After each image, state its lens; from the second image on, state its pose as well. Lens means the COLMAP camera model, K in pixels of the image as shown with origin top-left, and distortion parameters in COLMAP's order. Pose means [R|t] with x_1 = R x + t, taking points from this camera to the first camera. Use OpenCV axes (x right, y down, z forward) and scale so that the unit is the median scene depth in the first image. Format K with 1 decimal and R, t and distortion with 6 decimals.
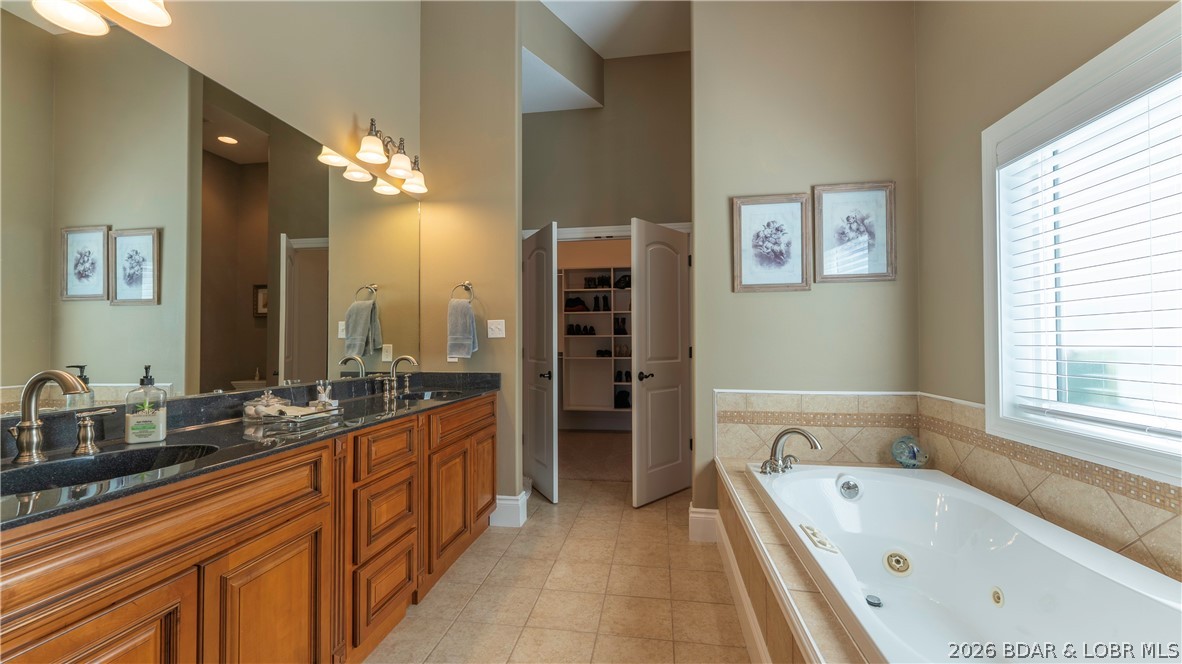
lens RADIAL K [[478.4, 0, 586.2], [0, 478.4, 336.0], [0, 0, 1]] dist [0.013039, -0.001512]
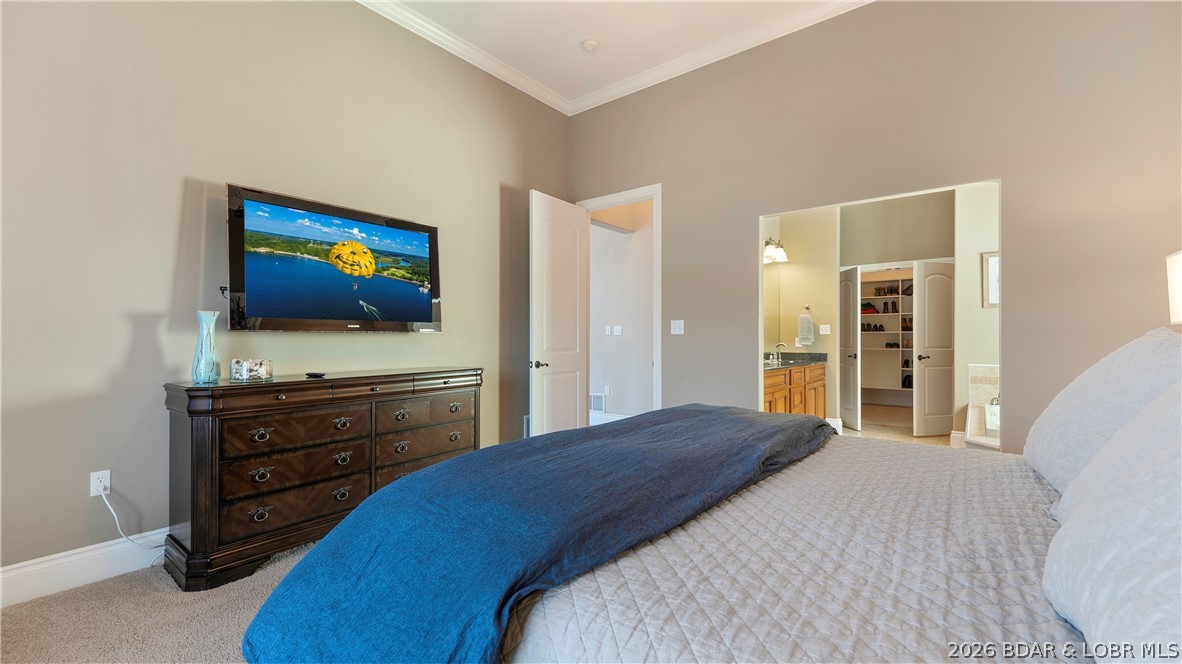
lens RADIAL K [[478.4, 0, 589.0], [0, 478.4, 335.3], [0, 0, 1]] dist [0.013039, -0.001512]
pose [[0.865976, 0.002102, -0.500081, -0.036369], [0.002852, 0.999954, 0.009142, -0.009296], [0.500077, -0.009343, 0.865930, -0.839041]]
